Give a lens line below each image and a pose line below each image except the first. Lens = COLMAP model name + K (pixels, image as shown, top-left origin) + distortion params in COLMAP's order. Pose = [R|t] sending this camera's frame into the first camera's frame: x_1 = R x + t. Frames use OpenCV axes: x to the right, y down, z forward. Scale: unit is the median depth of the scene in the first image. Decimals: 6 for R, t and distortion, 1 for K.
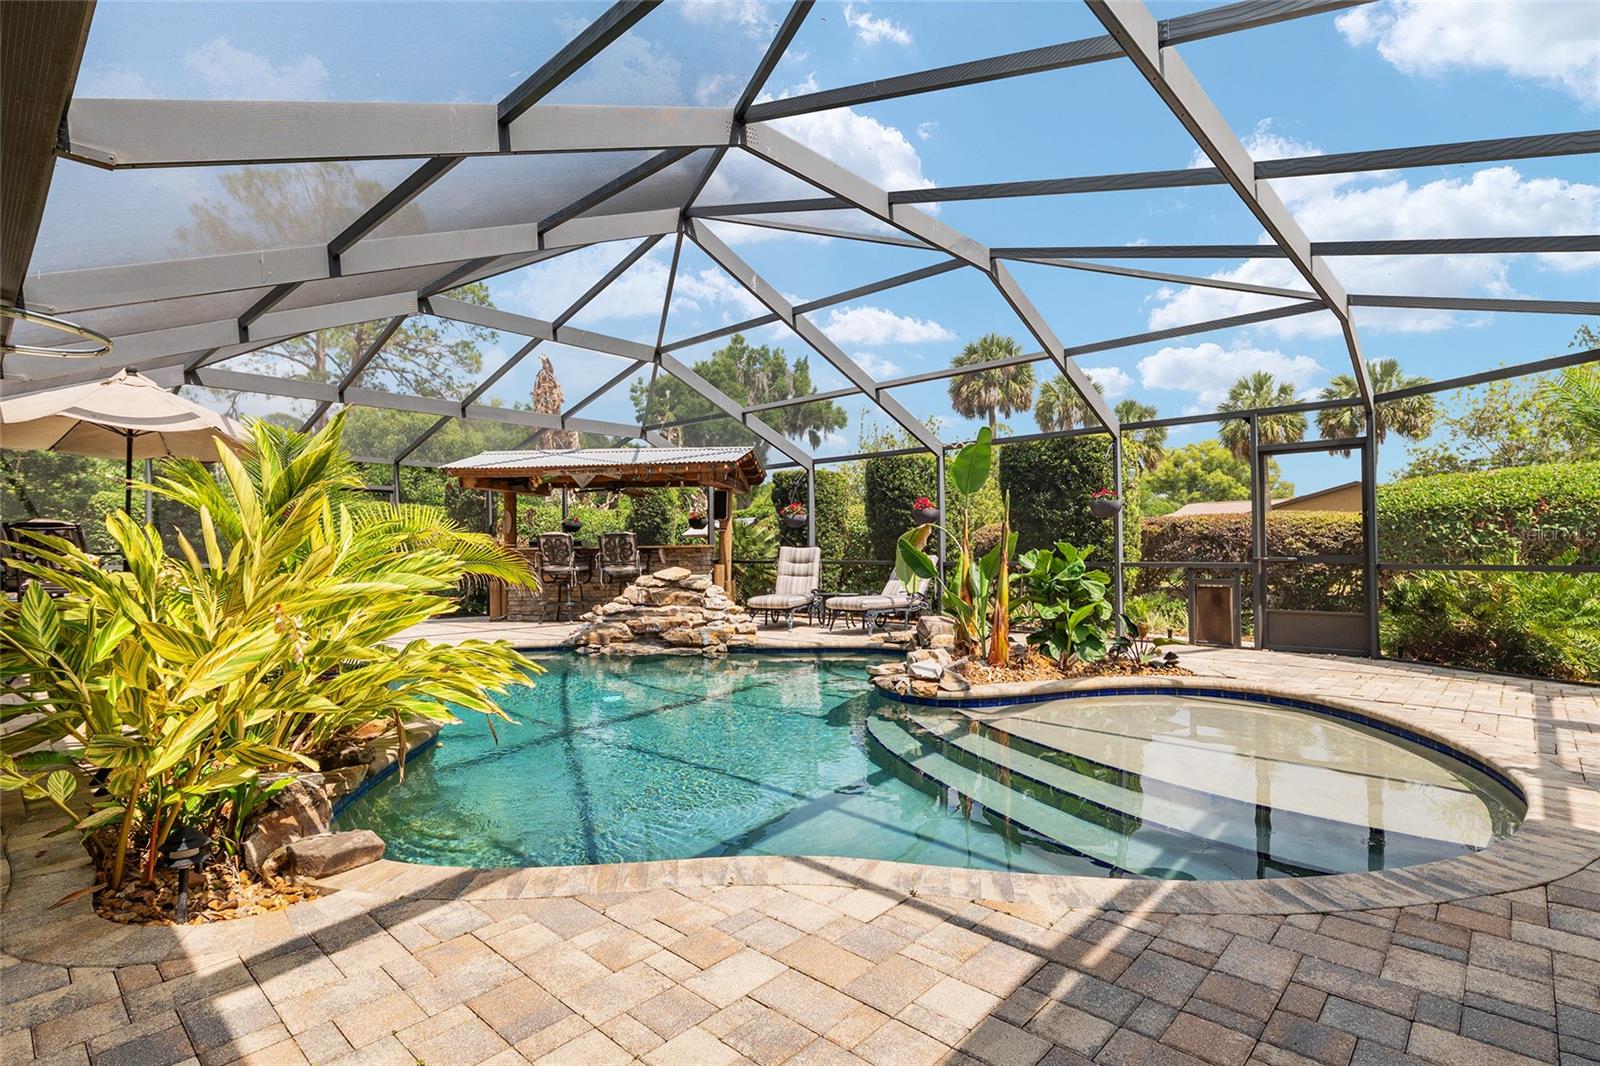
lens RADIAL K [[815.1, 0, 789.6], [0, 815.1, 535.7], [0, 0, 1]] dist [0.002394, -0.001050]
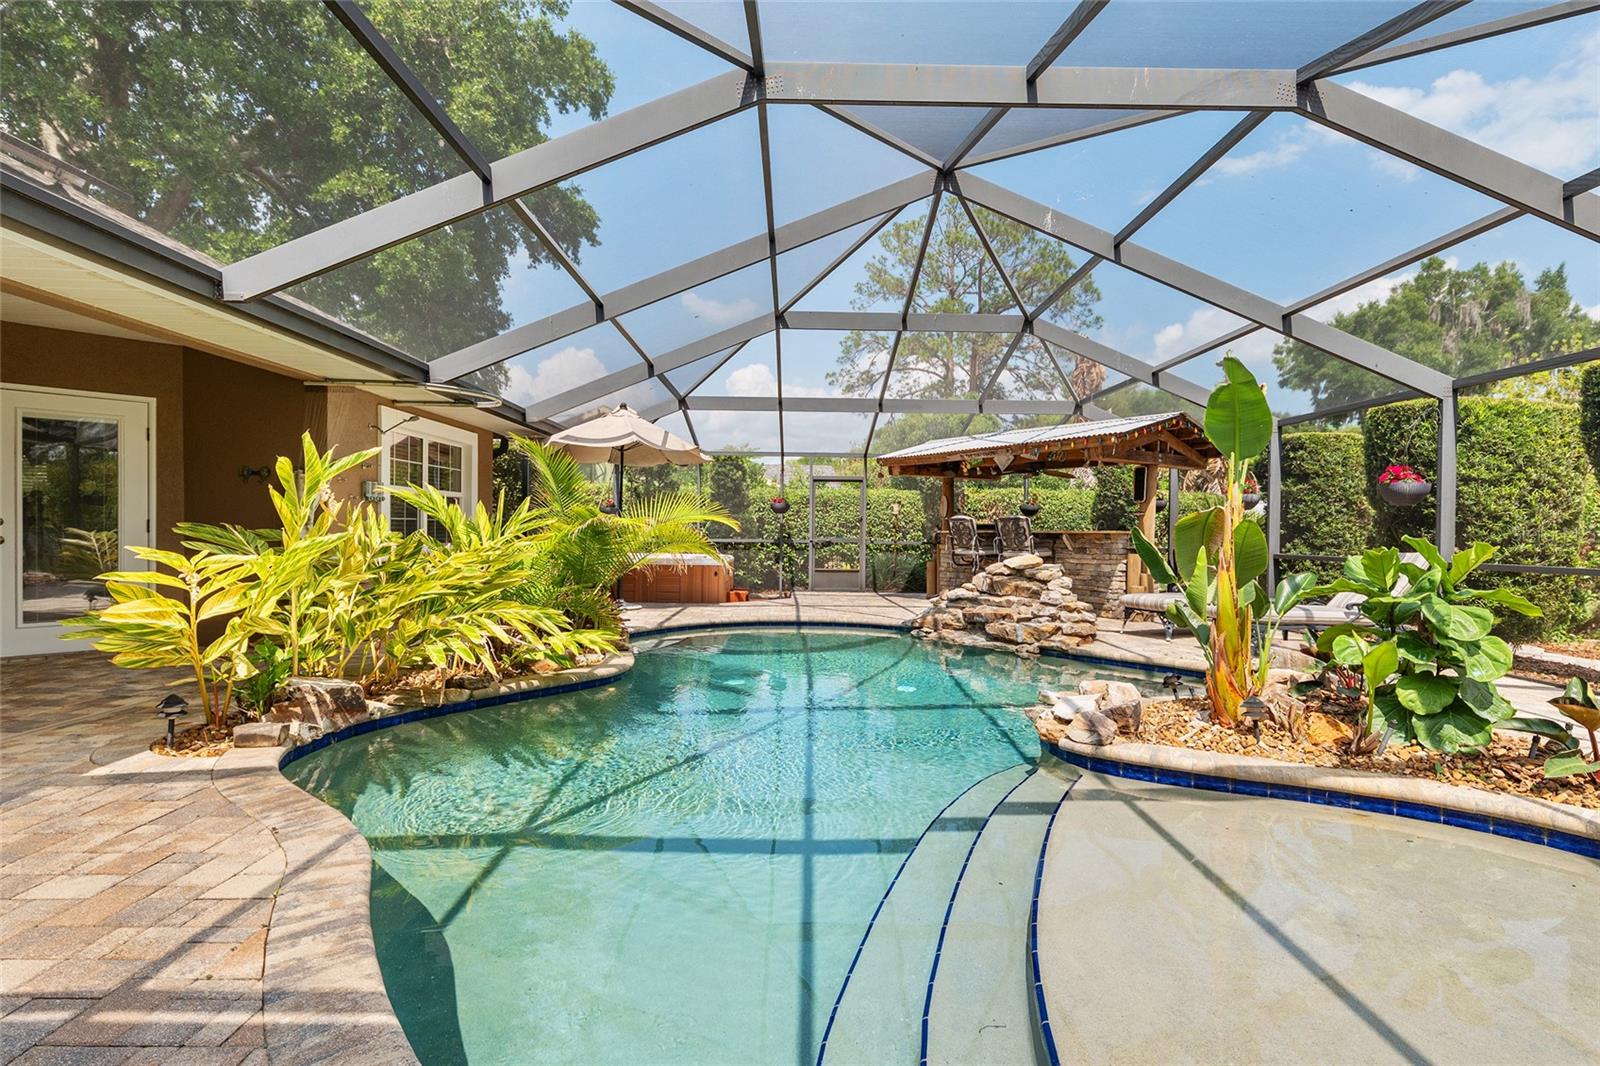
lens RADIAL K [[773.6, 0, 784.9], [0, 773.6, 522.7], [0, 0, 1]] dist [0.005864, -0.002655]
pose [[0.668094, 0.008302, -0.744031, 0.356514], [-0.002540, 0.999957, 0.008877, -0.004566], [0.744073, -0.004041, 0.668086, 0.239737]]
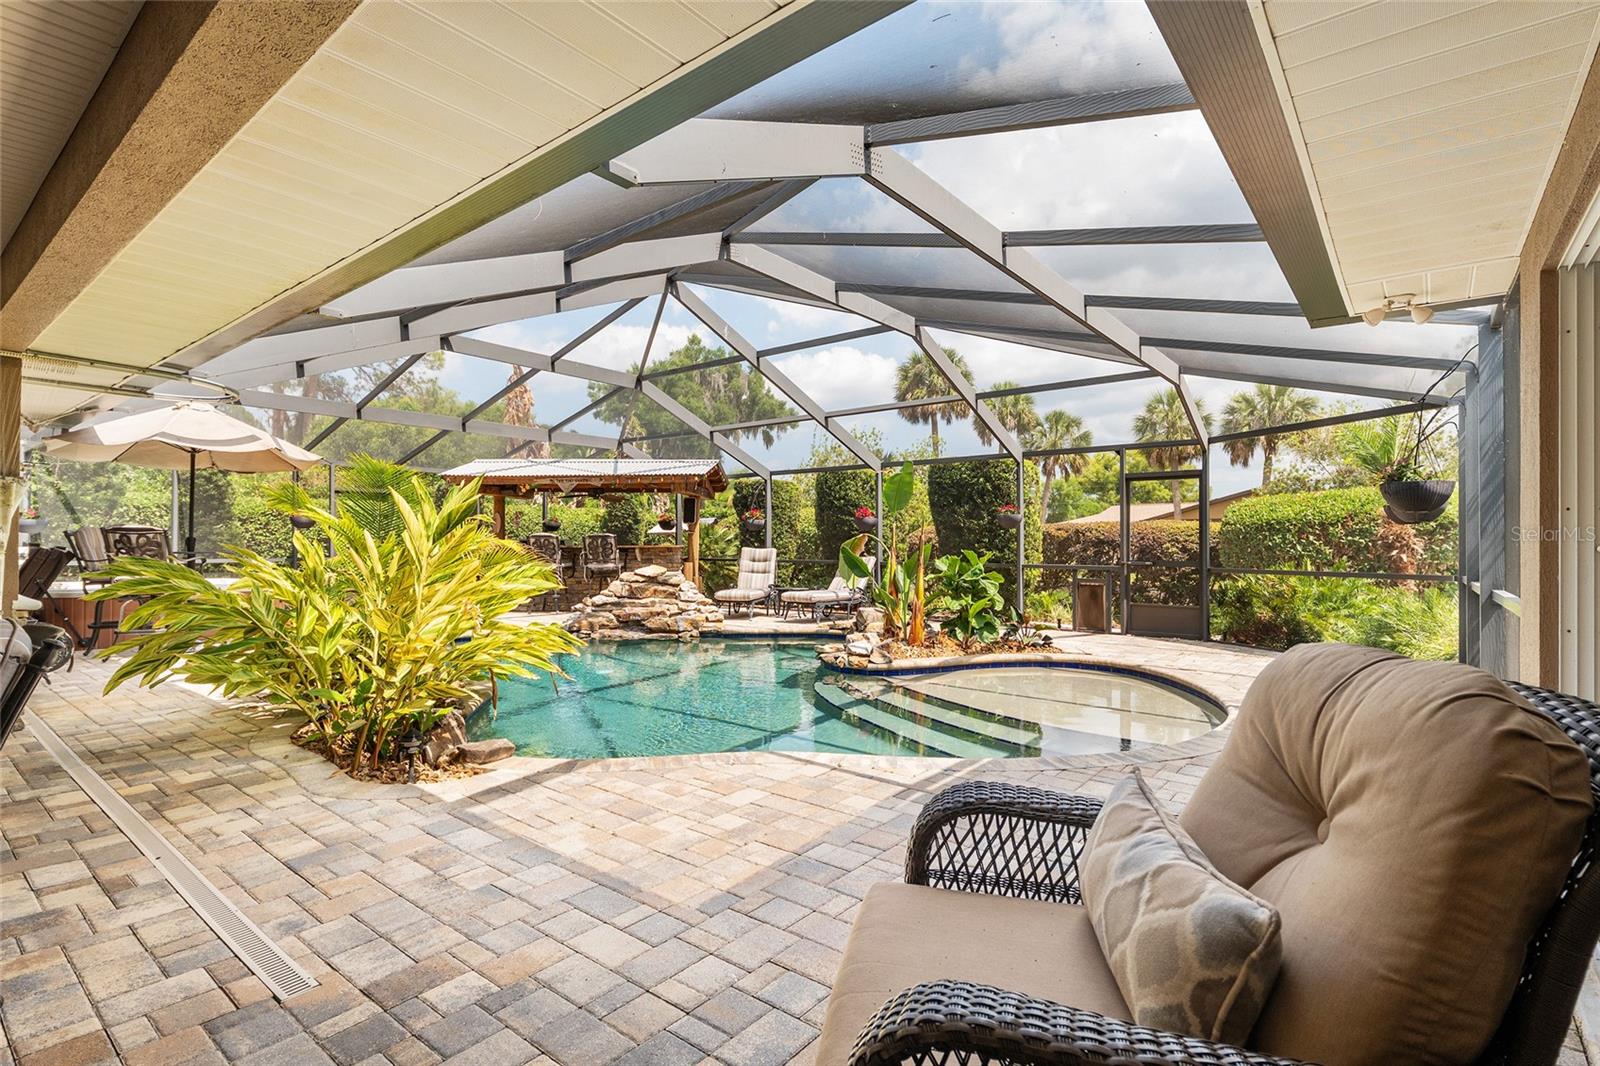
lens RADIAL K [[815.1, 0, 809.3], [0, 815.1, 532.8], [0, 0, 1]] dist [0.002394, -0.001050]
pose [[0.996303, 0.010764, 0.085232, -0.019056], [-0.011261, 0.999922, 0.005354, -0.018772], [-0.085168, -0.006294, 0.996347, -0.206899]]
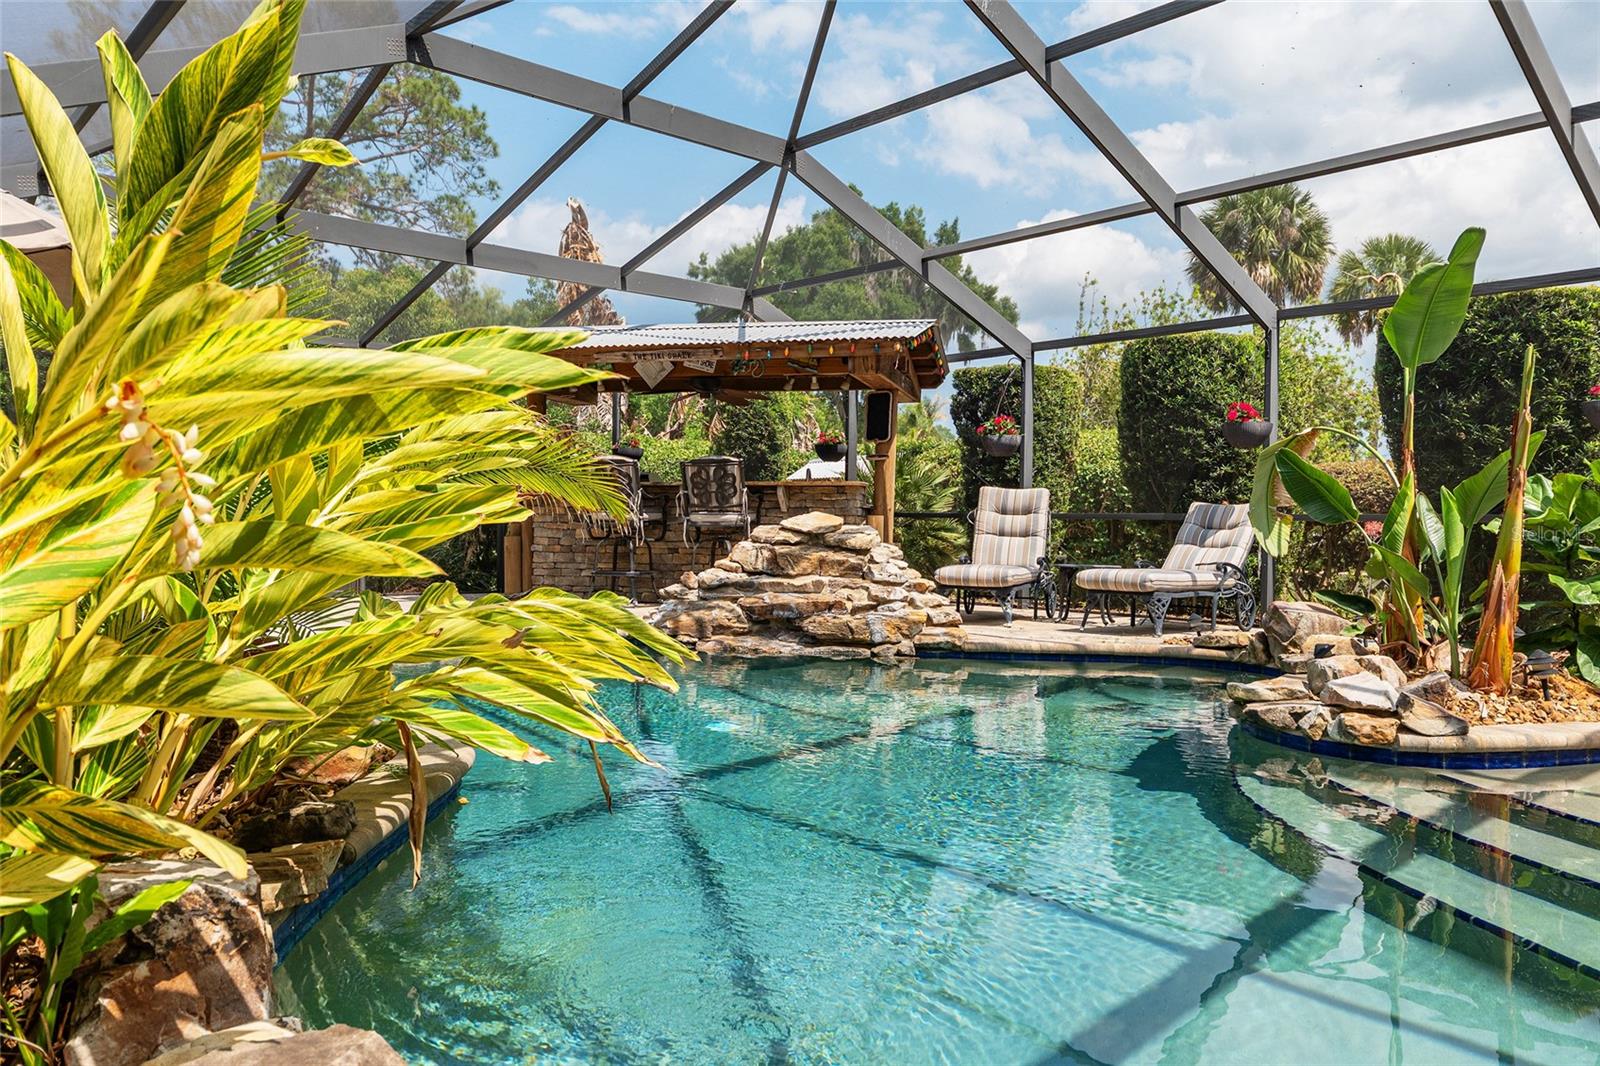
lens RADIAL K [[1191.5, 0, 777.1], [0, 1191.5, 547.2], [0, 0, 1]] dist [-0.005663, 0.005505]
pose [[0.994479, 0.021047, -0.102800, -0.088039], [-0.017247, 0.999140, 0.037716, 0.035466], [0.103505, -0.035735, 0.993987, 0.152317]]
